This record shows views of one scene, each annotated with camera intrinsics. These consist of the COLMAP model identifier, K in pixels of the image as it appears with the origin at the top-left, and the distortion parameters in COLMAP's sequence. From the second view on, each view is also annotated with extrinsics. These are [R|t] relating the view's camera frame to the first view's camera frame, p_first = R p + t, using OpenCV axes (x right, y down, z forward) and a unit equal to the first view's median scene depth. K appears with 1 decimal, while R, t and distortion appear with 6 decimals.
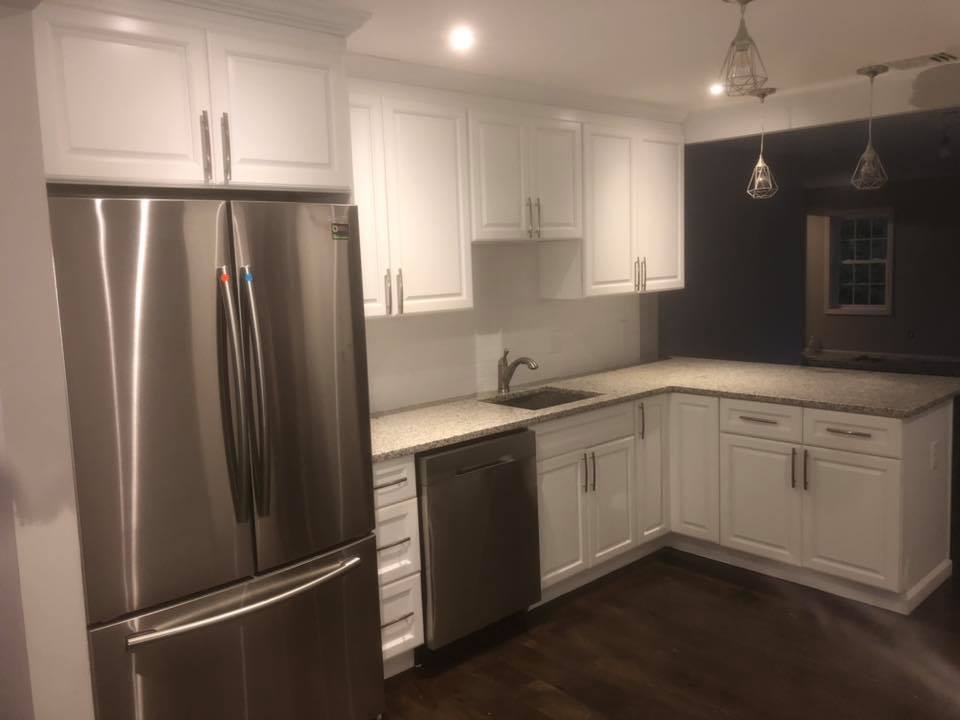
lens RADIAL K [[834.8, 0, 474.5], [0, 834.8, 353.9], [0, 0, 1]] dist [0.004476, 0.006693]
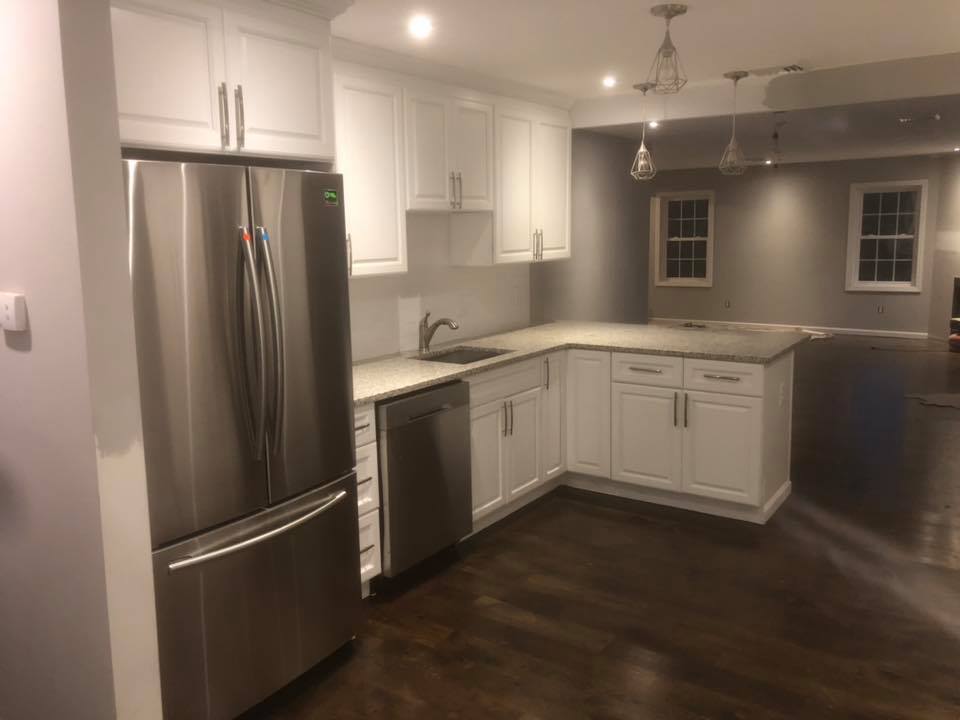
lens RADIAL K [[834.8, 0, 487.9], [0, 834.8, 356.4], [0, 0, 1]] dist [0.004476, 0.006693]
pose [[0.973983, -0.015843, 0.226067, -0.150353], [0.008509, 0.999407, 0.033377, 0.020323], [-0.226462, -0.030585, 0.973540, -0.095055]]
